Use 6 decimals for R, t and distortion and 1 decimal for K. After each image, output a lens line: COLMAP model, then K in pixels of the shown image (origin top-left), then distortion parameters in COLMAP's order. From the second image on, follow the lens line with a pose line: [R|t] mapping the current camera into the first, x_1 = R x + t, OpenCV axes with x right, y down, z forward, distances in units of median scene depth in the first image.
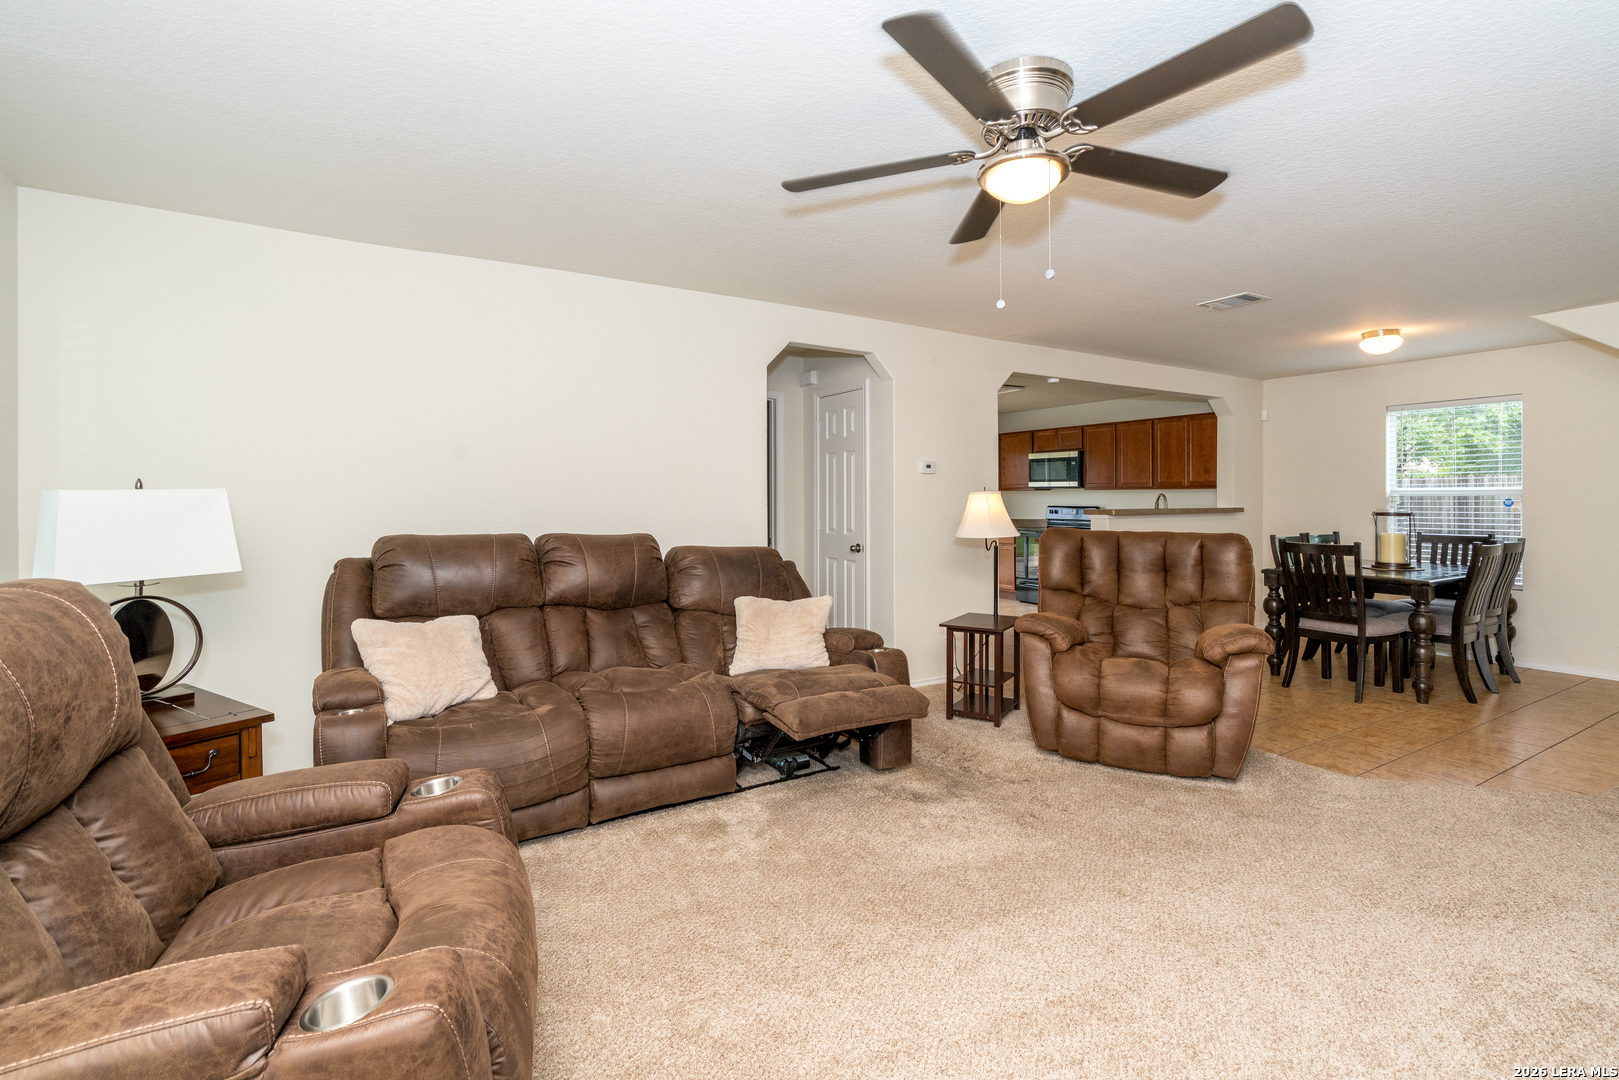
lens RADIAL K [[826.3, 0, 810.4], [0, 826.3, 502.0], [0, 0, 1]] dist [-0.000024, 0.000048]
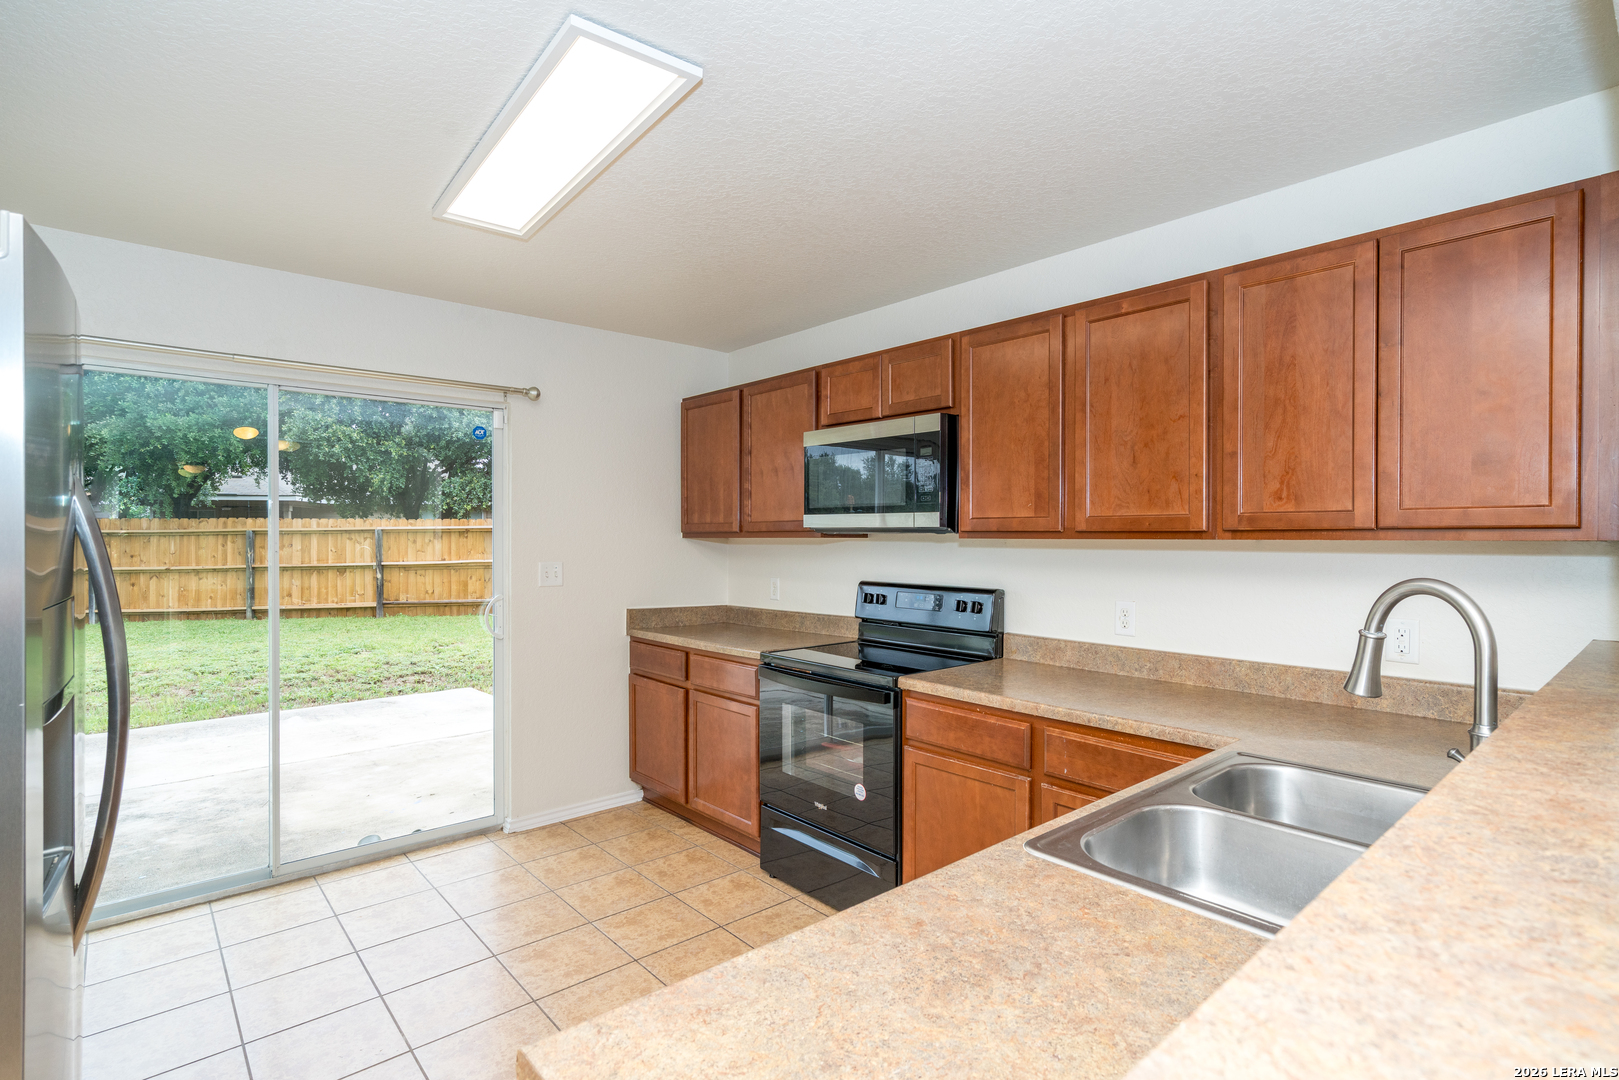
lens RADIAL K [[785.3, 0, 809.5], [0, 785.3, 540.0], [0, 0, 1]] dist [-0.000499, -0.000060]
pose [[0.991277, -0.000319, 0.131797, 0.232590], [-0.000381, 0.999986, 0.005287, -0.015602], [-0.131797, -0.005291, 0.991263, 0.701249]]
